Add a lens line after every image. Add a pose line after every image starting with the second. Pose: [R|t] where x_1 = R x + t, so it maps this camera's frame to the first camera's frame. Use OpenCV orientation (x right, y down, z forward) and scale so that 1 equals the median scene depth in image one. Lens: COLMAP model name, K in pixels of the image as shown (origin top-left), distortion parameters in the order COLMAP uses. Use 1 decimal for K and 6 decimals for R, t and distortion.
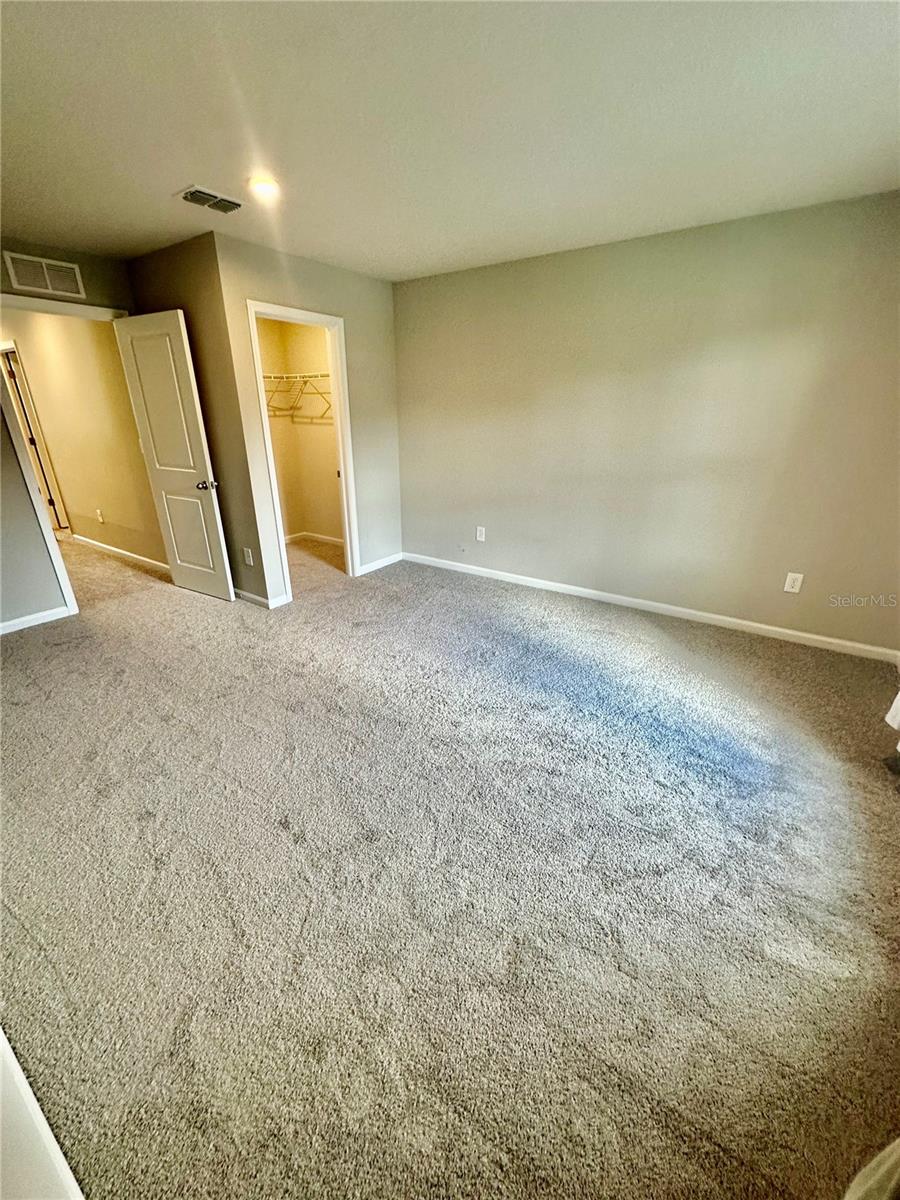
lens RADIAL K [[478.1, 0, 451.7], [0, 478.1, 603.1], [0, 0, 1]] dist [-0.000954, 0.000507]
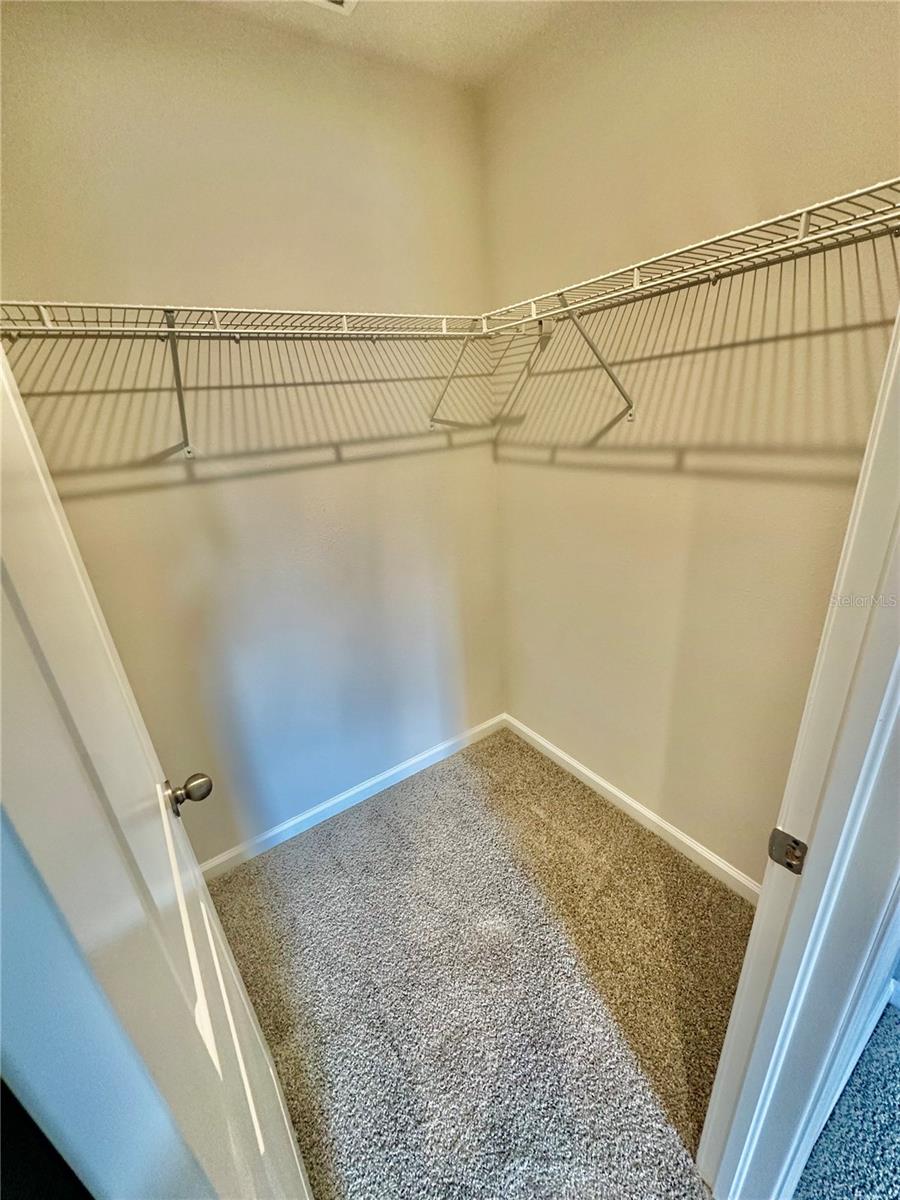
lens RADIAL K [[478.1, 0, 447.6], [0, 478.1, 599.9], [0, 0, 1]] dist [-0.000954, 0.000507]
pose [[0.928513, 0.060381, -0.366357, -0.231665], [-0.058836, 0.998149, 0.015395, -0.280869], [0.366609, 0.007261, 0.930347, 0.661669]]
